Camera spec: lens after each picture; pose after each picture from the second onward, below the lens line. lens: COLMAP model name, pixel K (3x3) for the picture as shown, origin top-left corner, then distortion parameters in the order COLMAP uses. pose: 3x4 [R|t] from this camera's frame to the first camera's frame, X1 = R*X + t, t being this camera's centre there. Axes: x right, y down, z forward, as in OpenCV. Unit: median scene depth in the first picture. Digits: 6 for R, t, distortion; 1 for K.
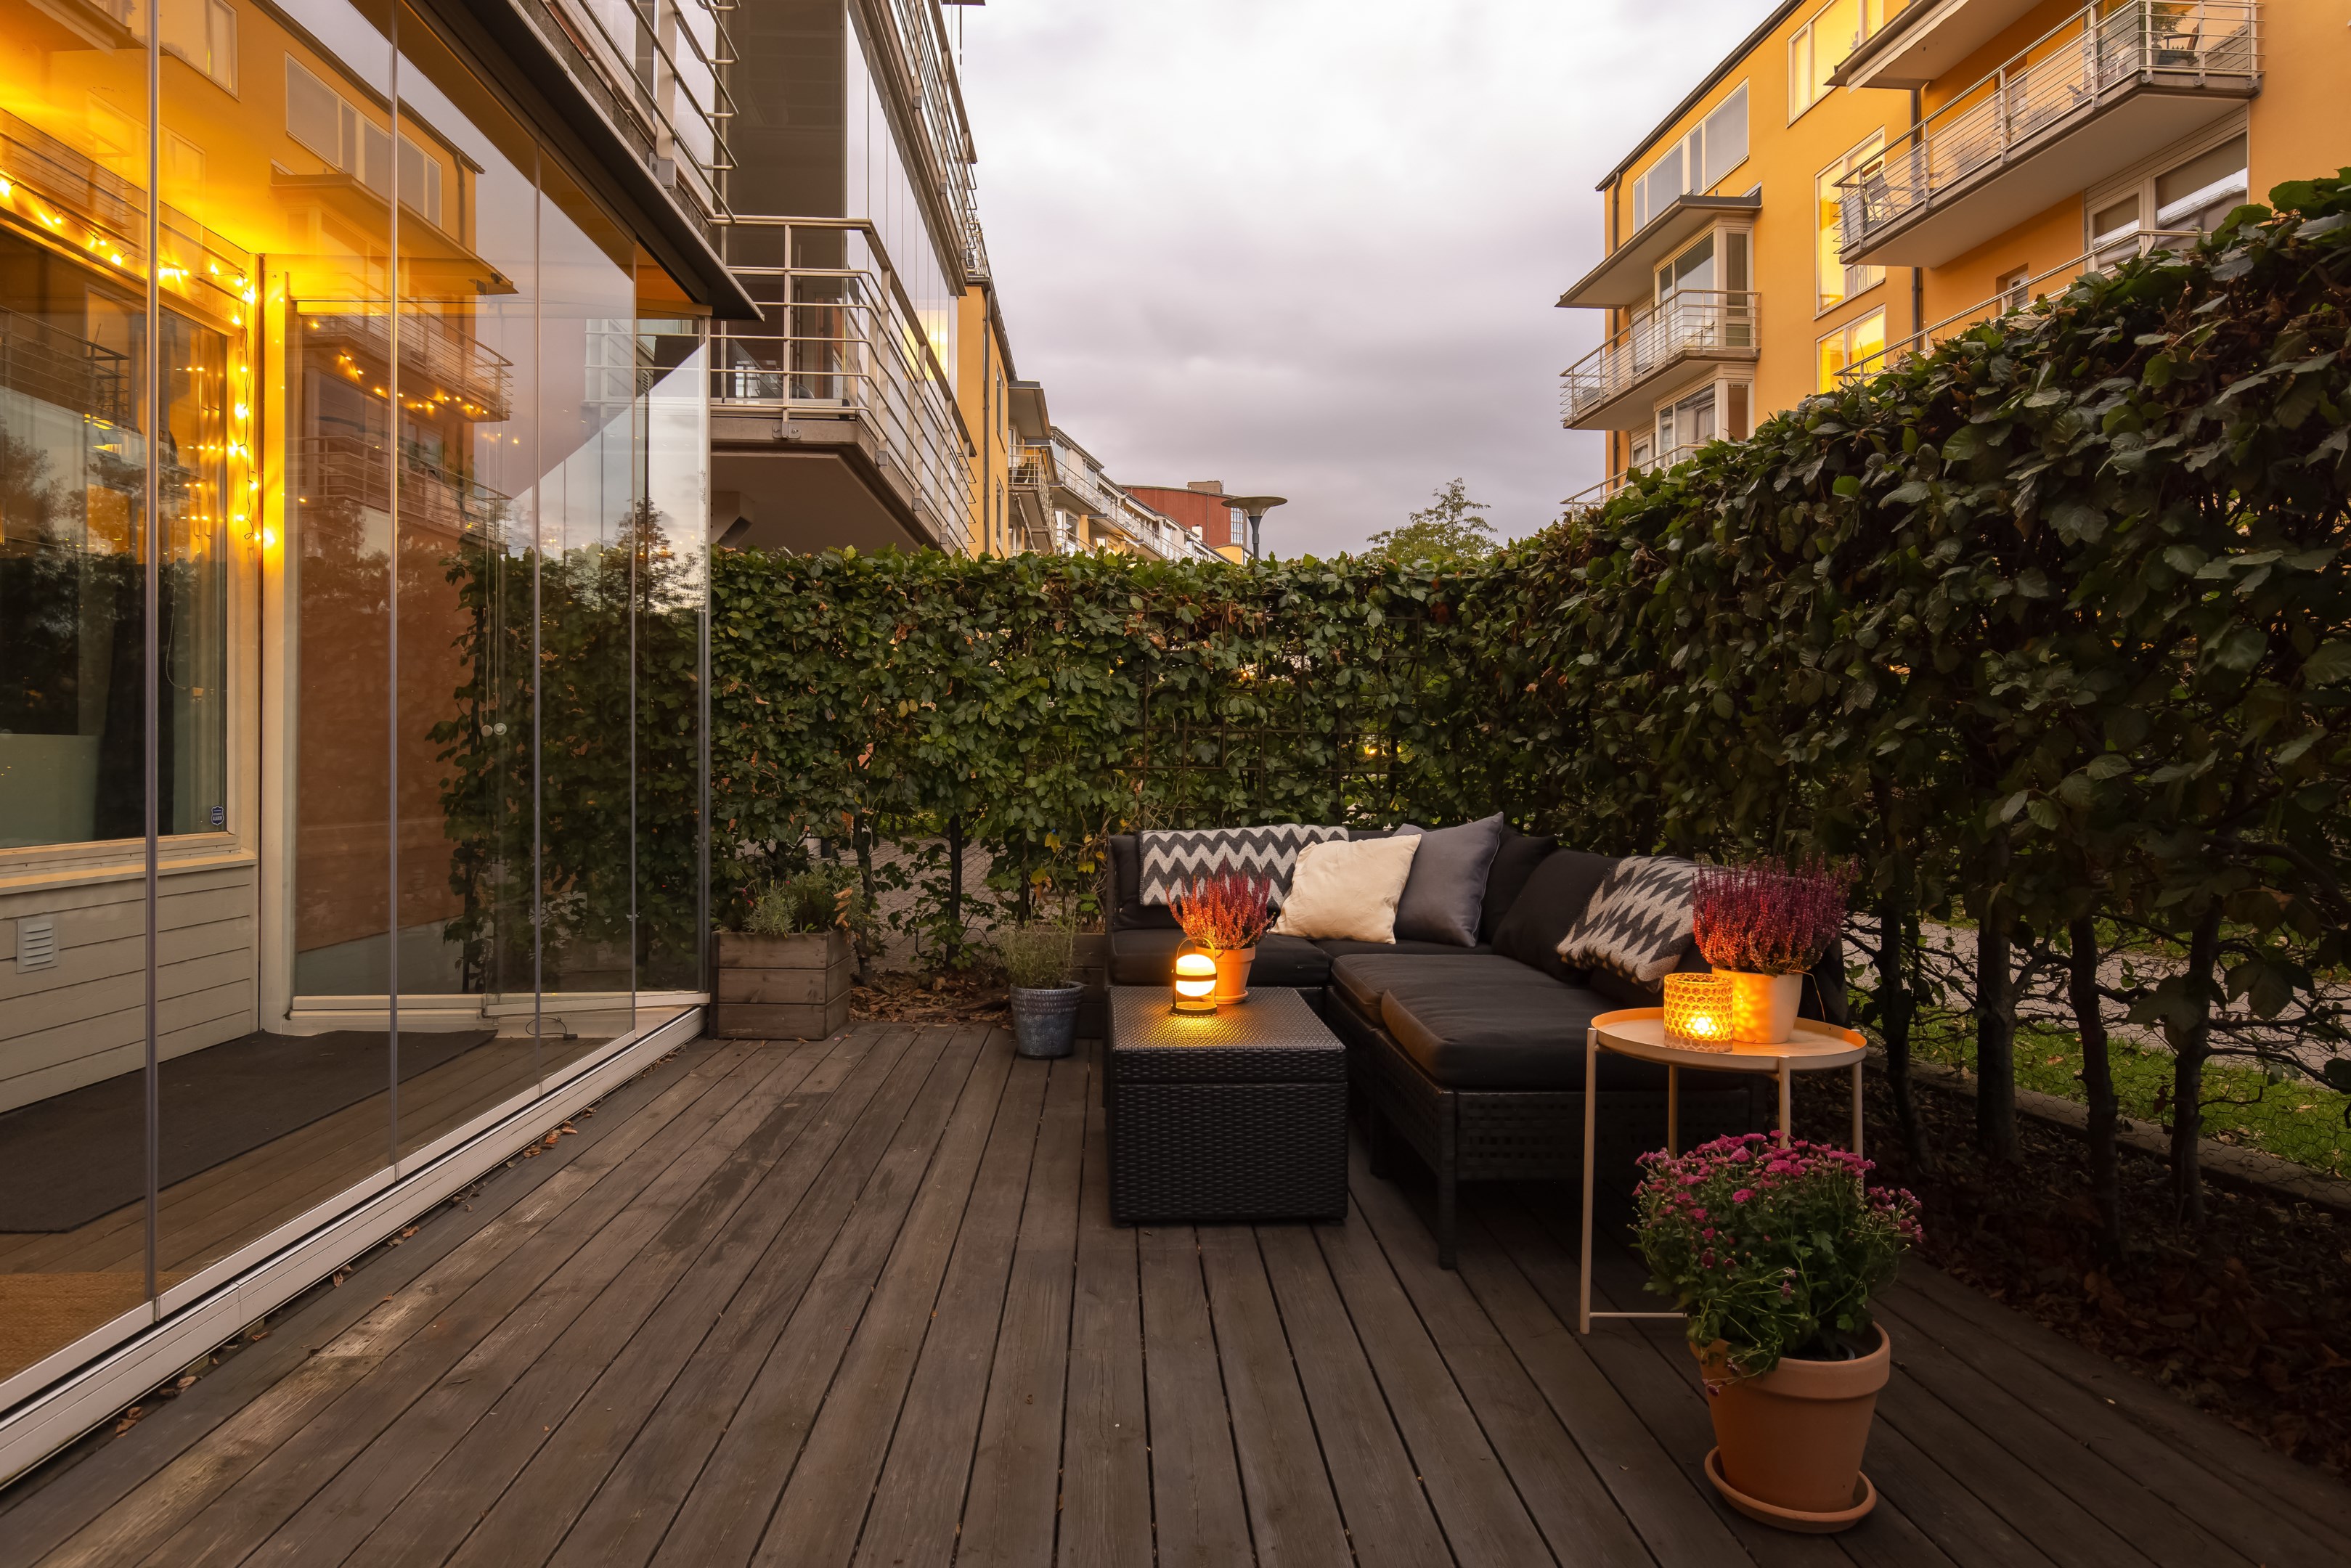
lens RADIAL K [[1423.1, 0, 1173.1], [0, 1423.1, 764.4], [0, 0, 1]] dist [-0.000130, 0.000137]
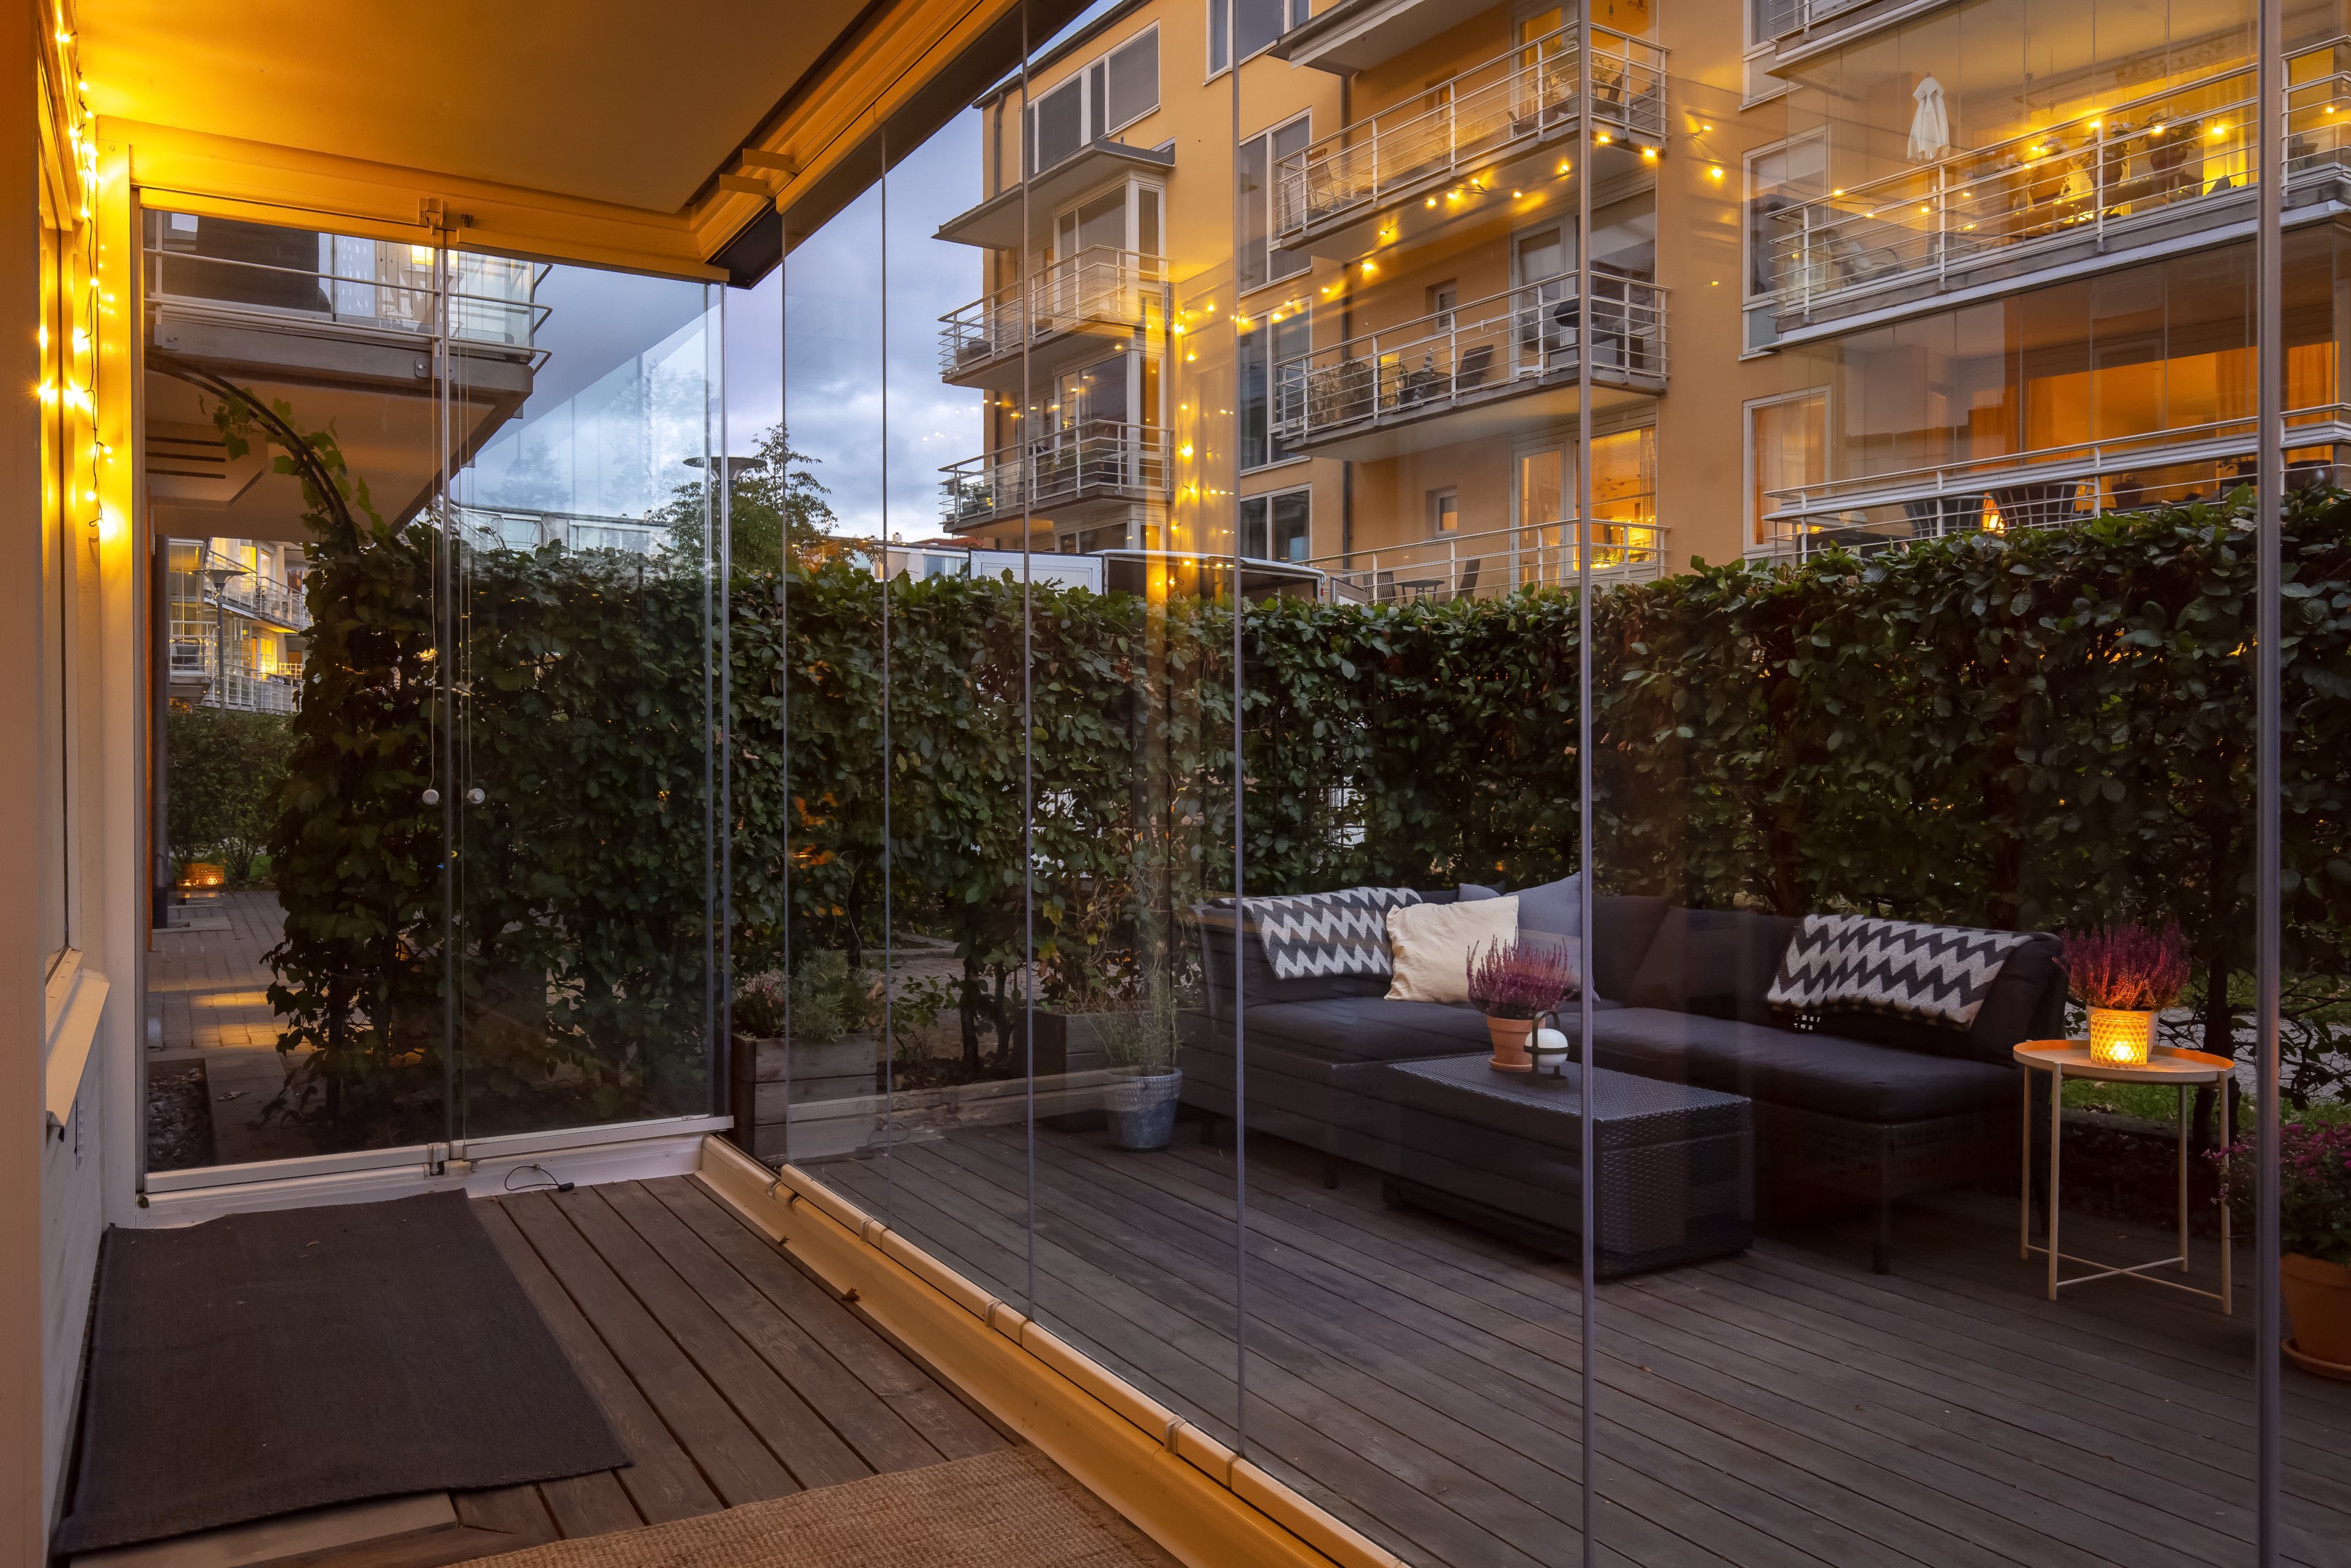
lens RADIAL K [[1761.7, 0, 1179.8], [0, 1761.7, 792.2], [0, 0, 1]] dist [-0.001015, -0.002309]
pose [[0.883504, -0.006980, 0.468372, -0.606791], [-0.000207, 0.999883, 0.015292, -0.042917], [-0.468424, -0.013607, 0.883399, -0.013279]]
